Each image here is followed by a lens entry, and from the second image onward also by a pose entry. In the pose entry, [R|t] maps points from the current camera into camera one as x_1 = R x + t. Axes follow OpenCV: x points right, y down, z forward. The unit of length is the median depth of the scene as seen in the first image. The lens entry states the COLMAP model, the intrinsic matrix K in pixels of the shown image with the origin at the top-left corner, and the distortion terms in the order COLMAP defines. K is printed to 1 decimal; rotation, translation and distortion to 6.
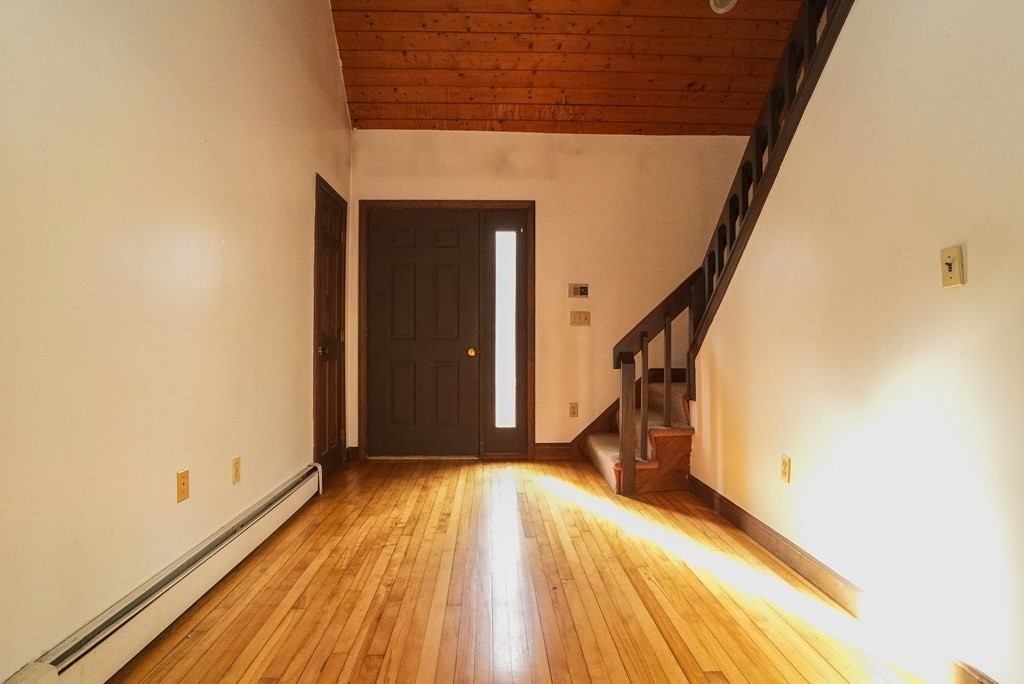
lens RADIAL K [[533.0, 0, 515.5], [0, 533.0, 339.6], [0, 0, 1]] dist [-0.064102, 0.034552]
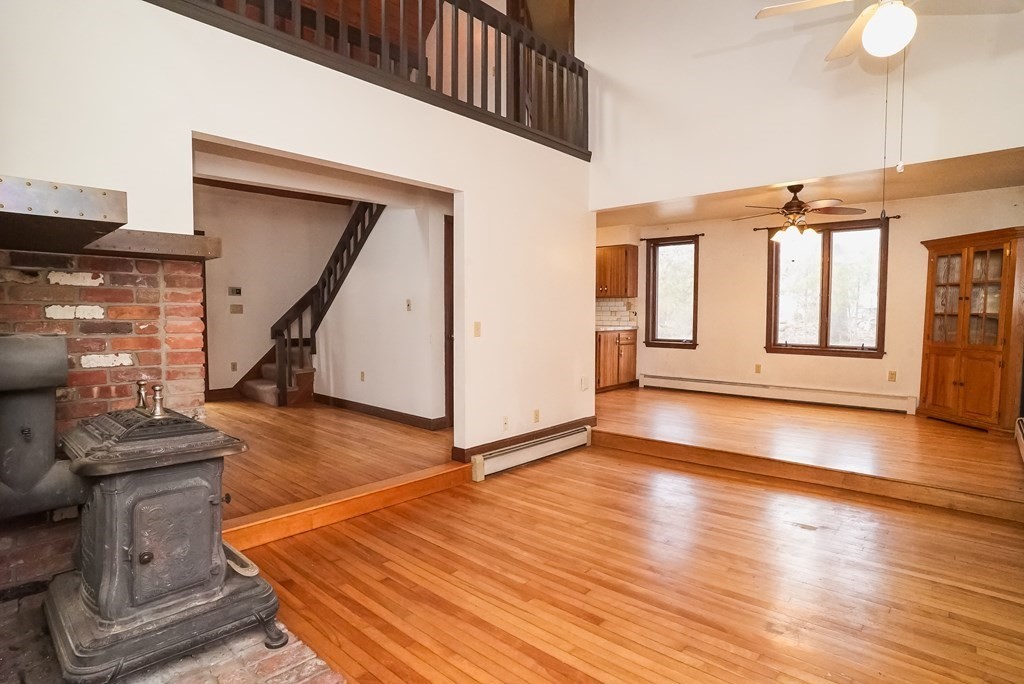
lens RADIAL K [[533.0, 0, 515.5], [0, 533.0, 338.6], [0, 0, 1]] dist [-0.064102, 0.034552]
pose [[0.700131, -0.034635, 0.713174, -0.526278], [-0.005286, 0.998544, 0.053683, -0.051045], [-0.713995, -0.041355, 0.698928, -0.877149]]
